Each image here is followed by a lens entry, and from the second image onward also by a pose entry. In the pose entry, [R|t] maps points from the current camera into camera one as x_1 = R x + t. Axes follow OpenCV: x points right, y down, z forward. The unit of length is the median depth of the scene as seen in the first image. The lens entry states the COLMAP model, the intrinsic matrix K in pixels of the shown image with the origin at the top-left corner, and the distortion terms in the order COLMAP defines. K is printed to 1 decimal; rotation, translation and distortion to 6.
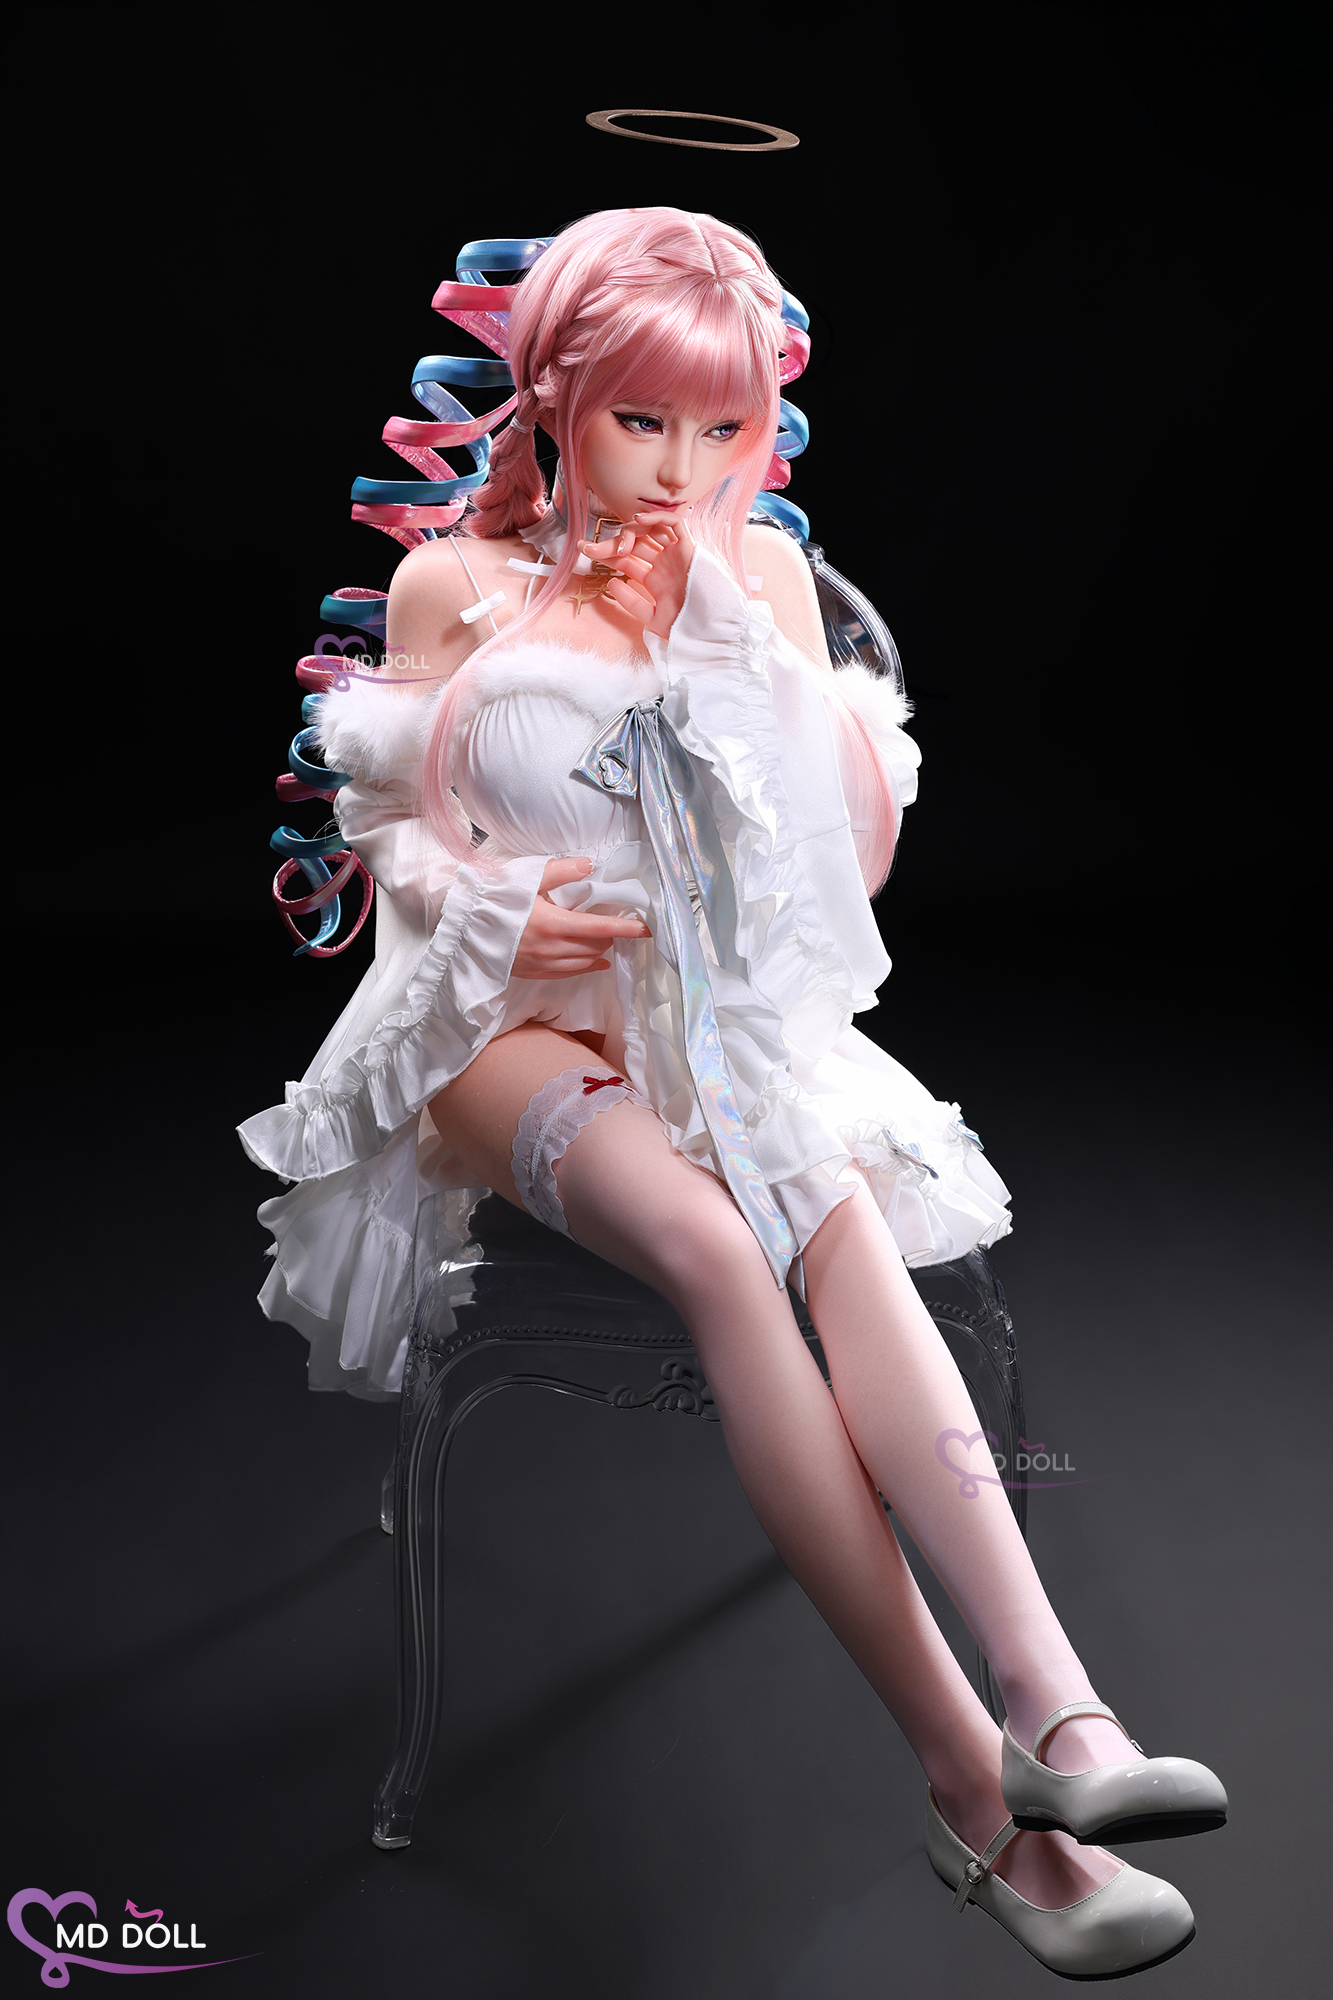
lens RADIAL K [[3173.6, 0, 656.6], [0, 3173.6, 963.3], [0, 0, 1]] dist [0.139600, -0.070247]
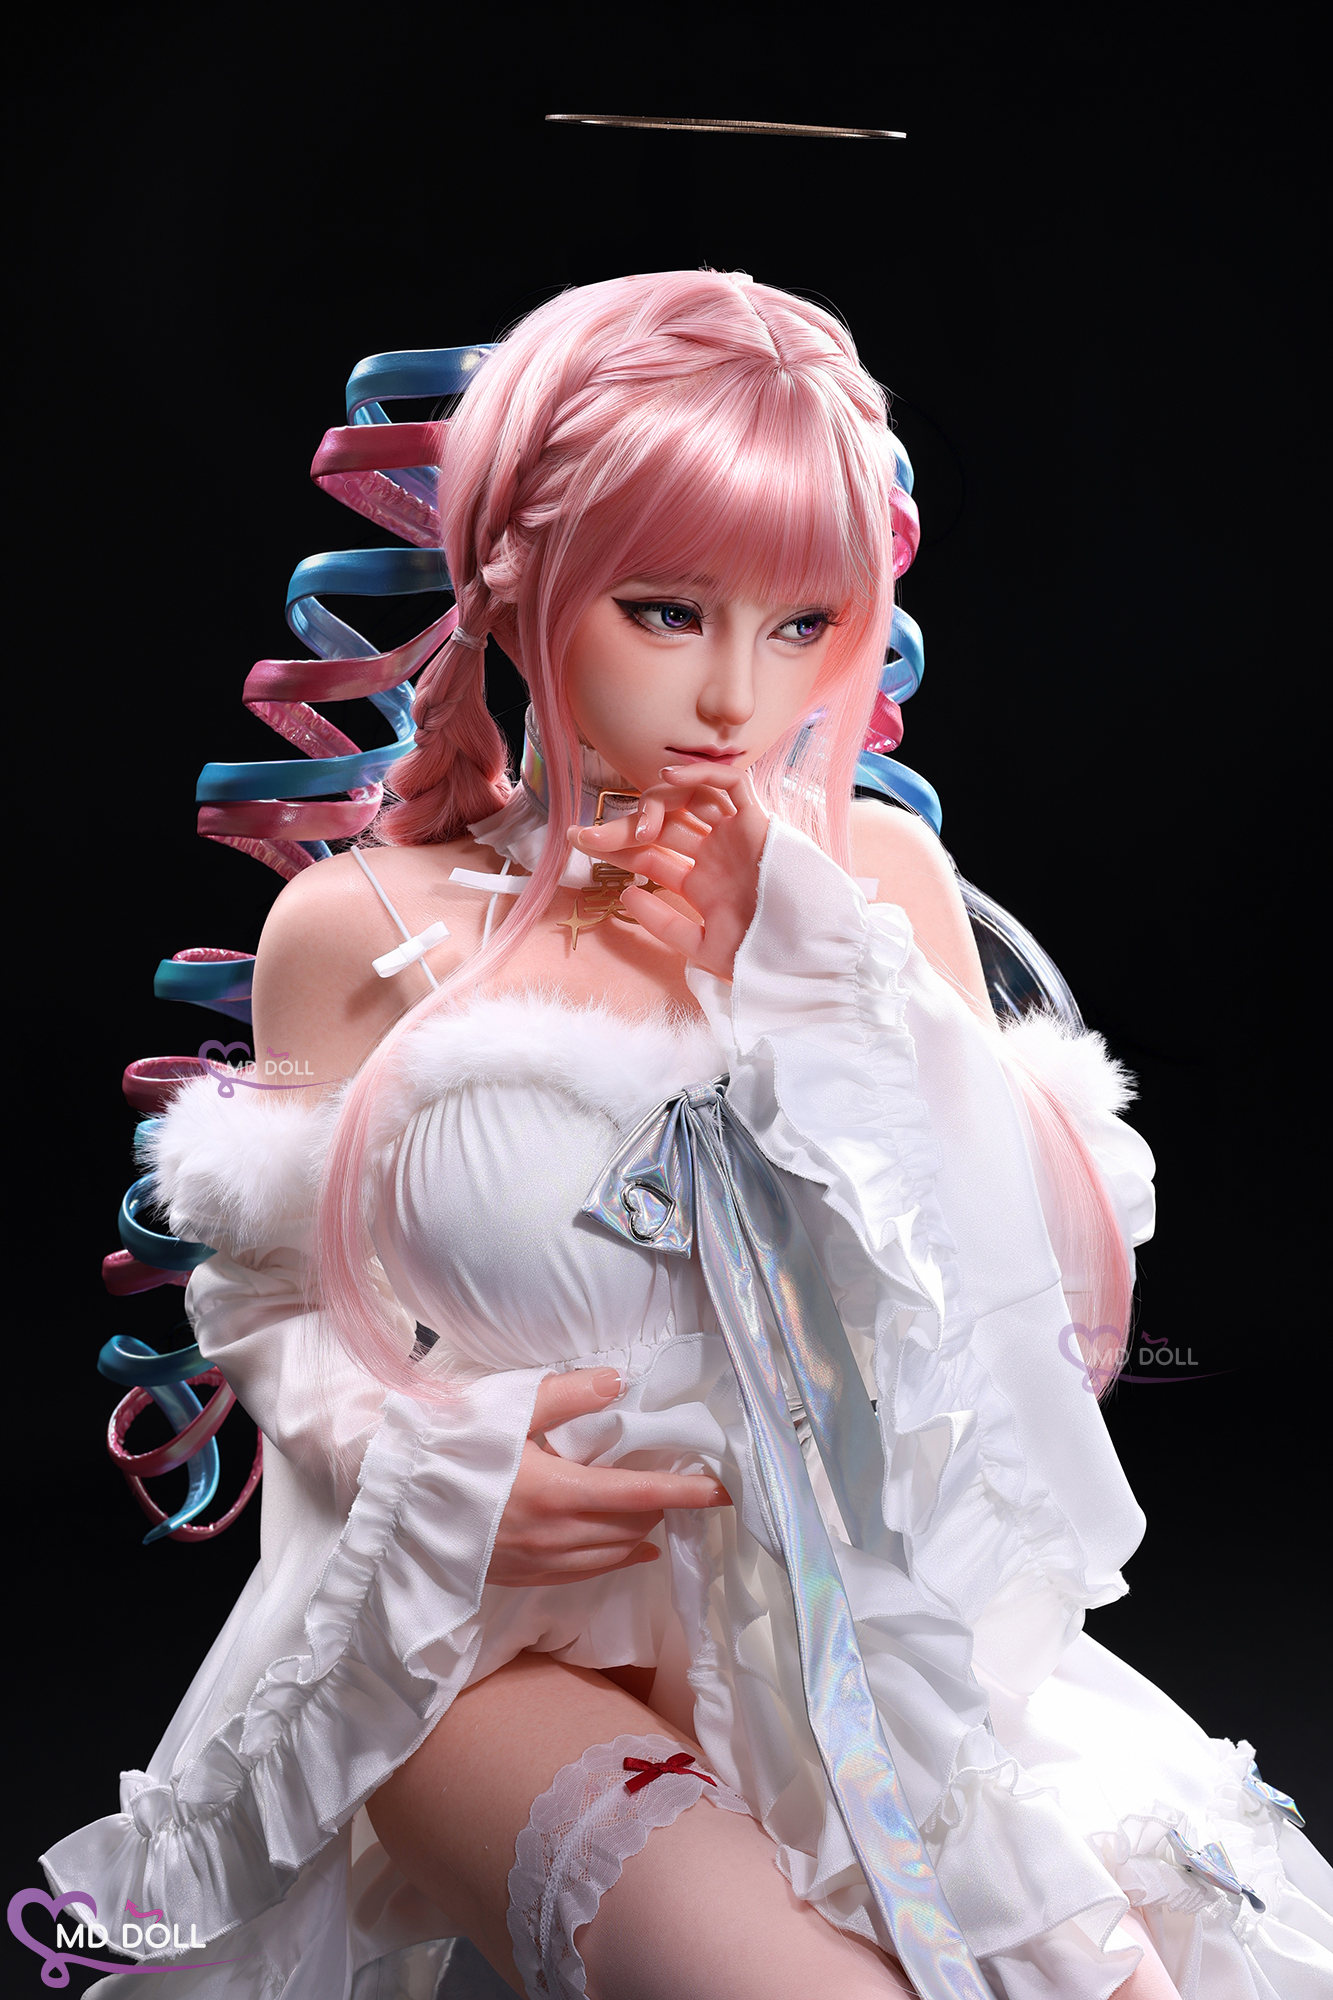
lens RADIAL K [[3173.6, 0, 656.6], [0, 3173.6, 963.3], [0, 0, 1]] dist [0.139600, -0.070247]
pose [[0.998484, -0.054938, 0.003273, -0.011436], [0.054832, 0.987930, -0.144873, -0.021291], [0.004726, 0.144833, 0.989445, 0.420411]]
